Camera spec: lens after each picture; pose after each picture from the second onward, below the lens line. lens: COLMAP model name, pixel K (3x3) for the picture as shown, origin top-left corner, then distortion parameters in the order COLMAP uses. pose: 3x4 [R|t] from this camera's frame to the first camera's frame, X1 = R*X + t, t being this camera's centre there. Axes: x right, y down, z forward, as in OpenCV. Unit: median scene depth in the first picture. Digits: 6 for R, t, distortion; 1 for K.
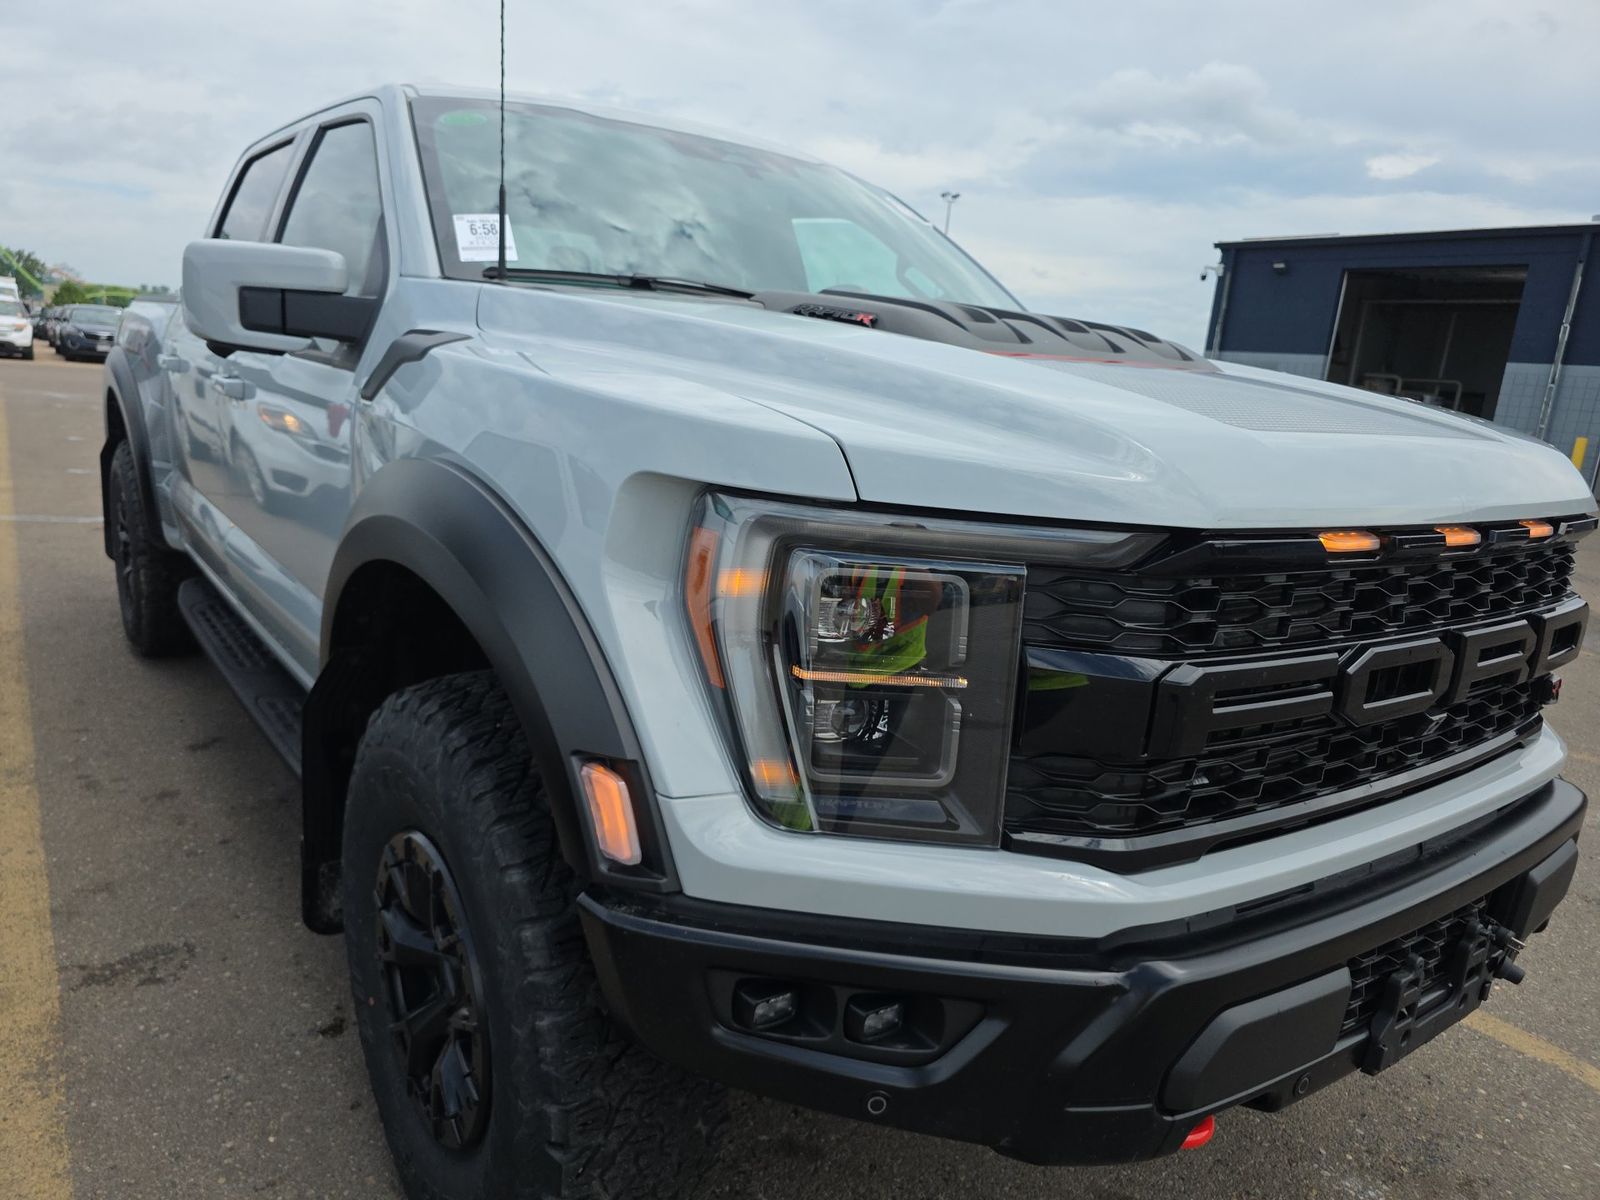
lens RADIAL K [[1110.1, 0, 800.0], [0, 1110.1, 600.0], [0, 0, 1]] dist [0.045166, -0.044496]
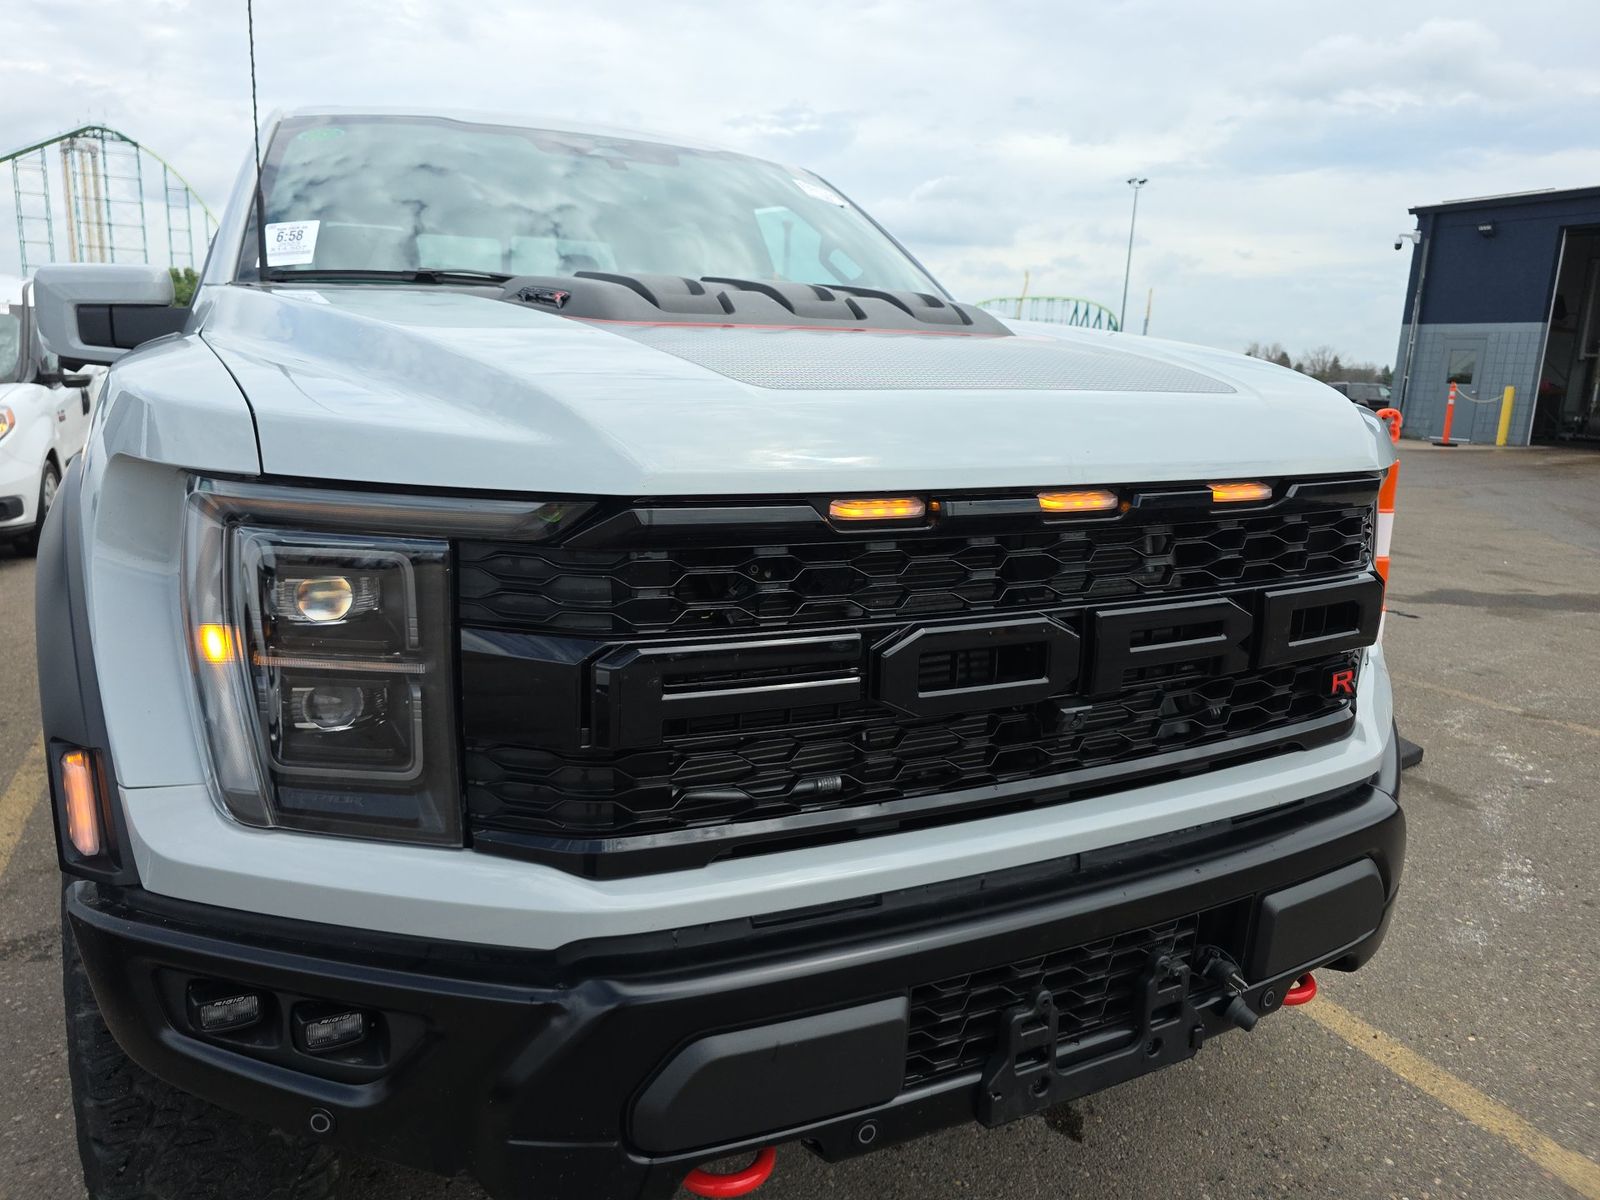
lens RADIAL K [[1111.3, 0, 797.5], [0, 1111.3, 558.2], [0, 0, 1]] dist [0.044963, -0.041633]
pose [[0.983577, -0.018374, -0.179554, 0.523516], [0.011291, 0.999120, -0.040390, 0.020025], [0.180138, 0.037700, 0.982919, 0.109825]]
